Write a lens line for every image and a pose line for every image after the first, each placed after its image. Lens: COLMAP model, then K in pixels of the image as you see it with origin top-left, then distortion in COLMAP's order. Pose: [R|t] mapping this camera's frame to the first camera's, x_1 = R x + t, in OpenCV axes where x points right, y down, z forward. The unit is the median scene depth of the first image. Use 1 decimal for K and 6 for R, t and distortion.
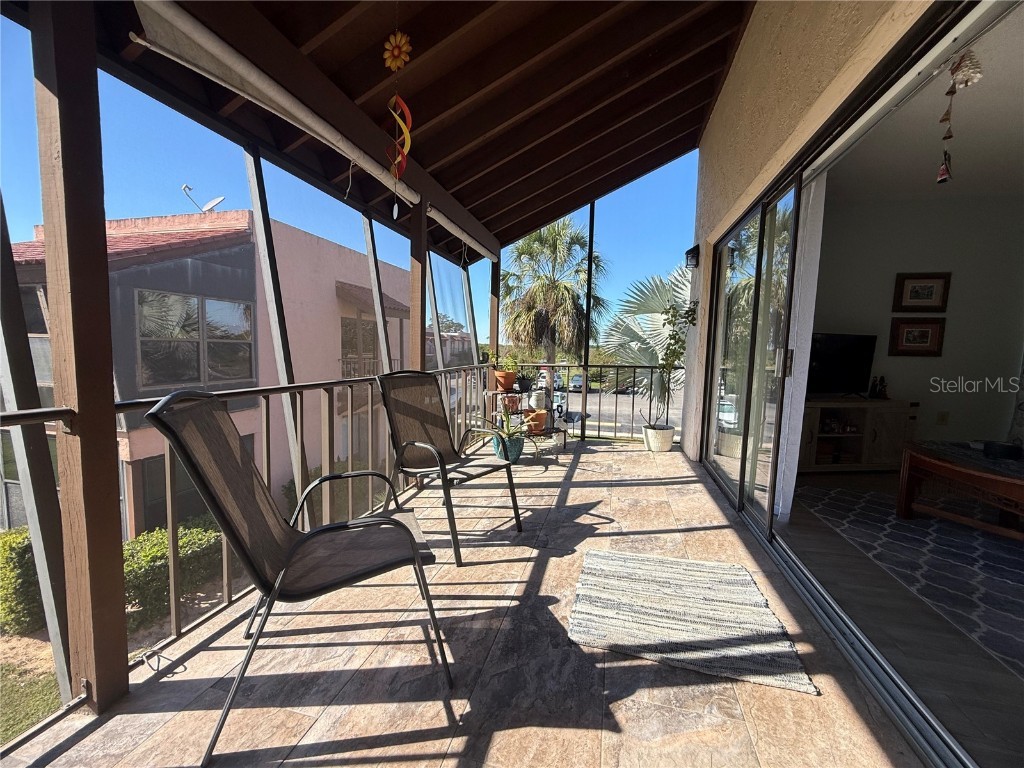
lens RADIAL K [[409.7, 0, 510.9], [0, 409.7, 381.3], [0, 0, 1]] dist [0.001199, 0.000151]
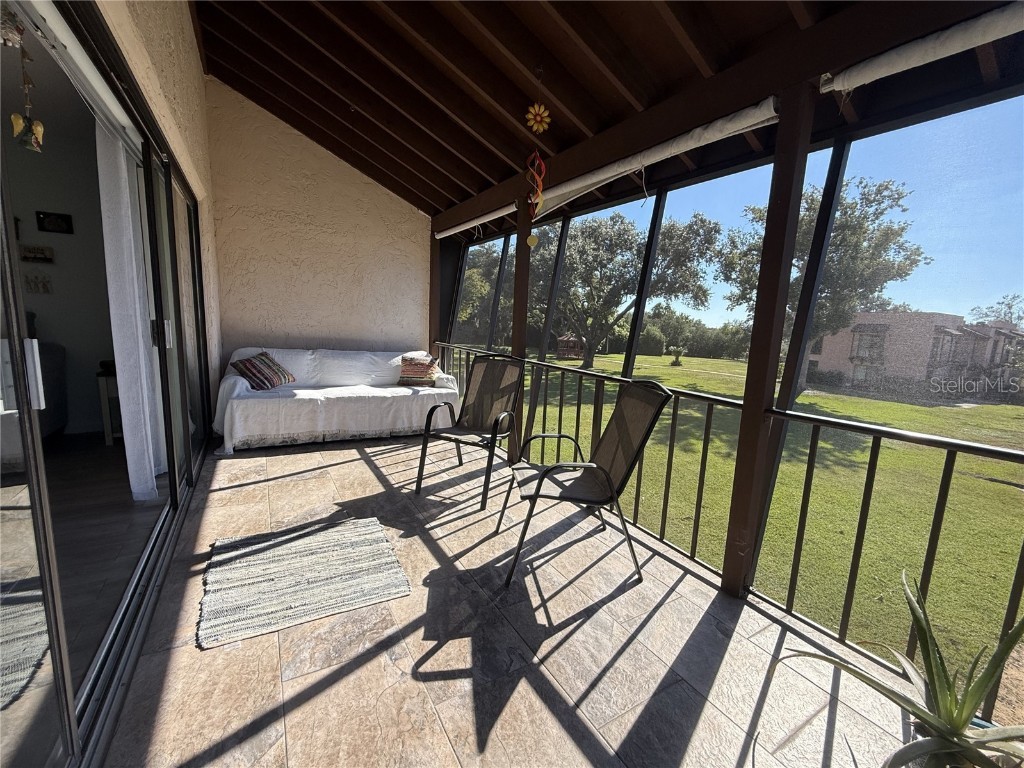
lens RADIAL K [[409.7, 0, 510.9], [0, 409.7, 381.3], [0, 0, 1]] dist [0.001199, 0.000151]
pose [[-0.693785, 0.051788, -0.718318, 0.610988], [-0.118241, 0.975685, 0.184545, -0.169945], [0.710410, 0.212970, -0.670792, 1.588869]]
